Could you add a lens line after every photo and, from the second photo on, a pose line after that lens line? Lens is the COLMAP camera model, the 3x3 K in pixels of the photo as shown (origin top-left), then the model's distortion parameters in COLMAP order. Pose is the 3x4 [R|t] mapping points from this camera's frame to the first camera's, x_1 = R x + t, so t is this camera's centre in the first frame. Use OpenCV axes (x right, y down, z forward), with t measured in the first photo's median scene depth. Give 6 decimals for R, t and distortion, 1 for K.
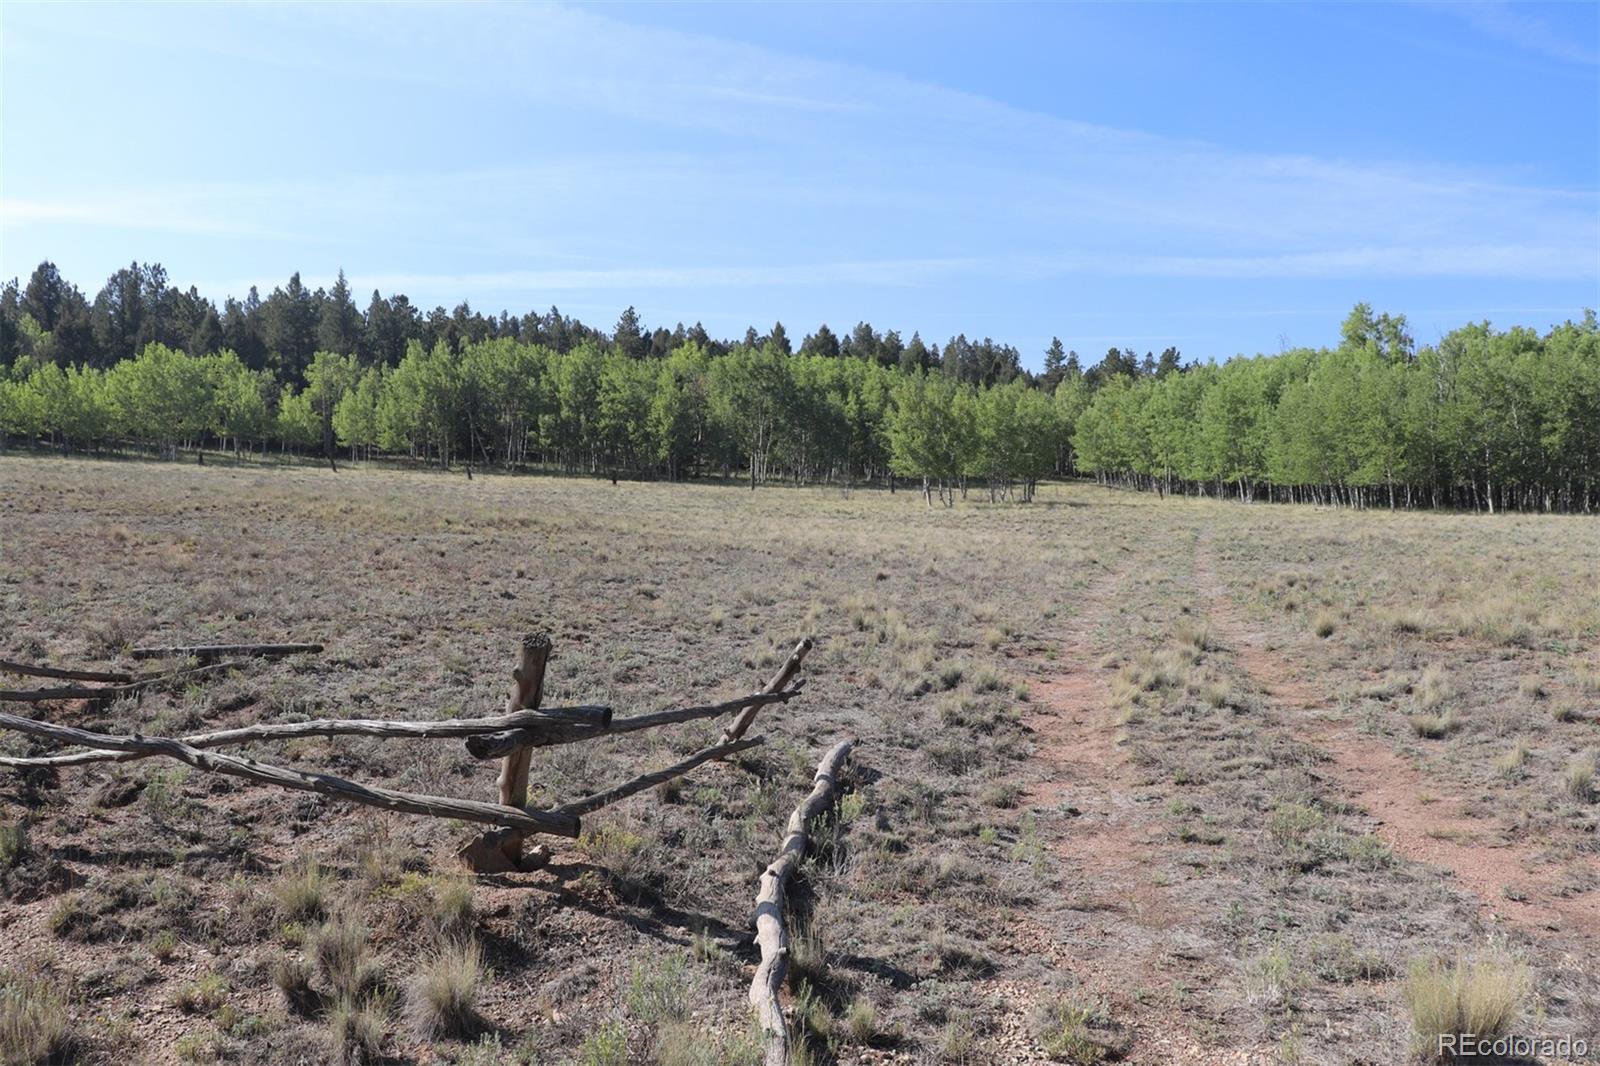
lens RADIAL K [[1371.0, 0, 803.6], [0, 1371.0, 531.5], [0, 0, 1]] dist [-0.066427, 0.006190]
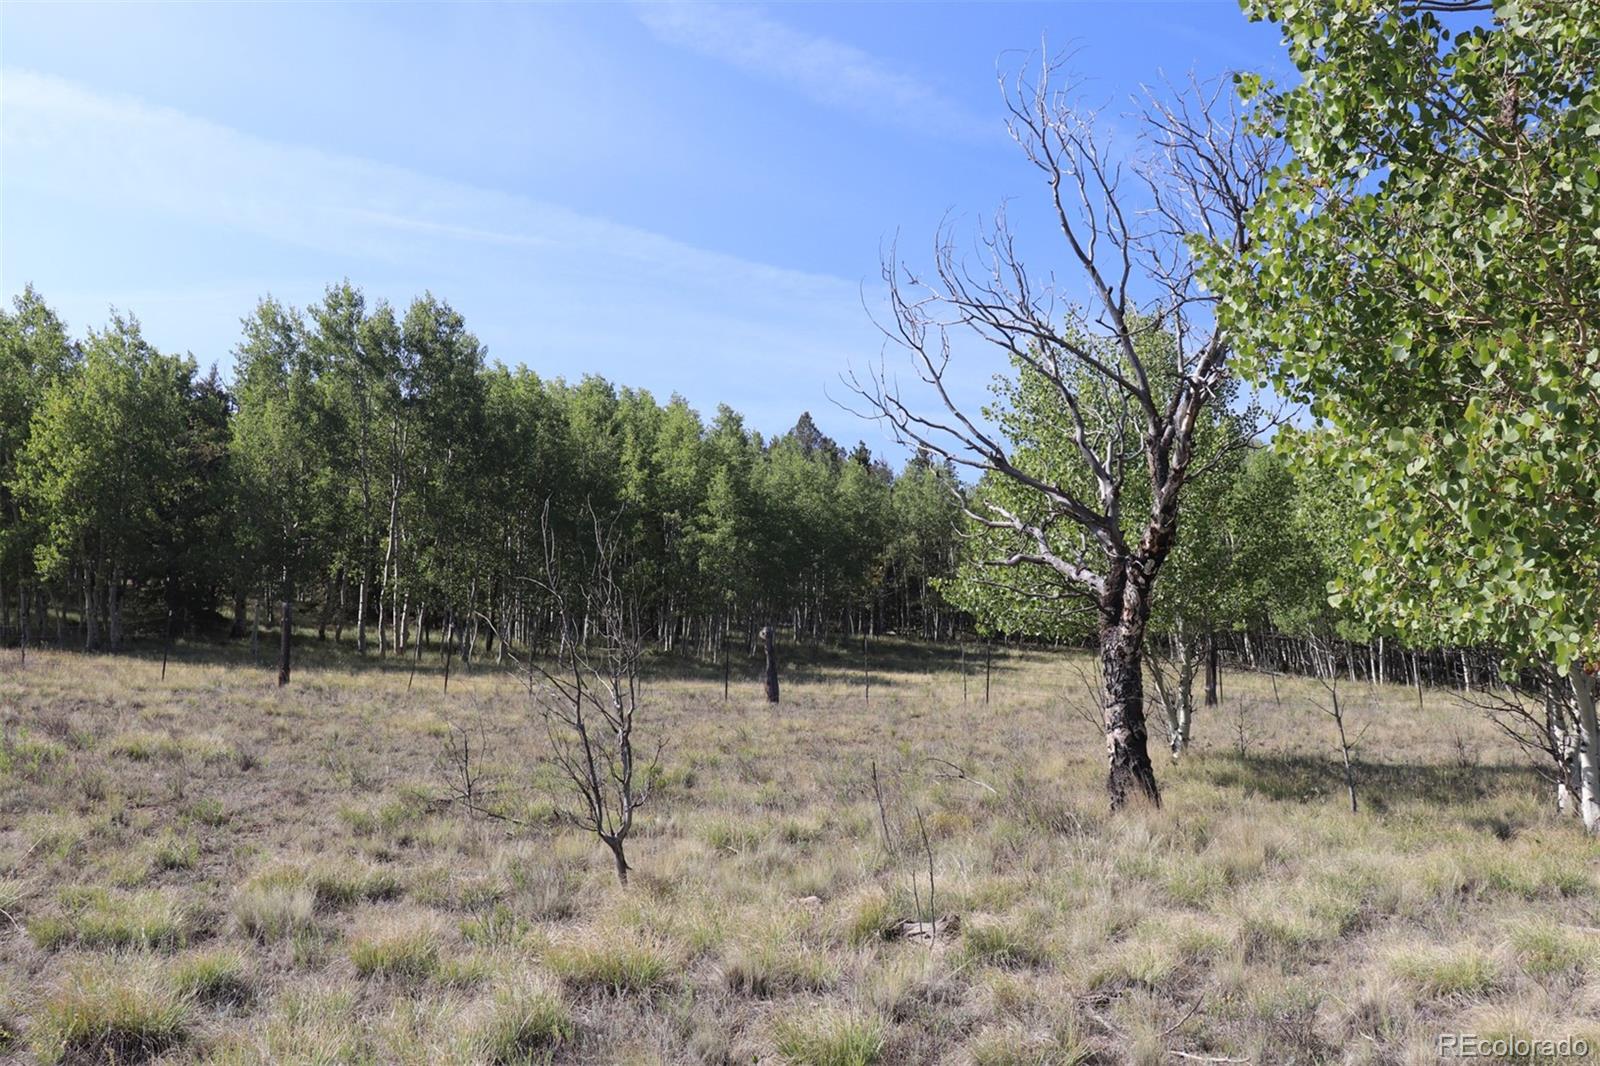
lens RADIAL K [[1412.8, 0, 799.7], [0, 1412.8, 532.8], [0, 0, 1]] dist [-0.003883, -0.001464]
pose [[0.986360, 0.027992, 0.162203, 0.017723], [-0.008482, 0.992768, -0.119749, -0.023371], [-0.164382, 0.116740, 0.979464, 0.609480]]
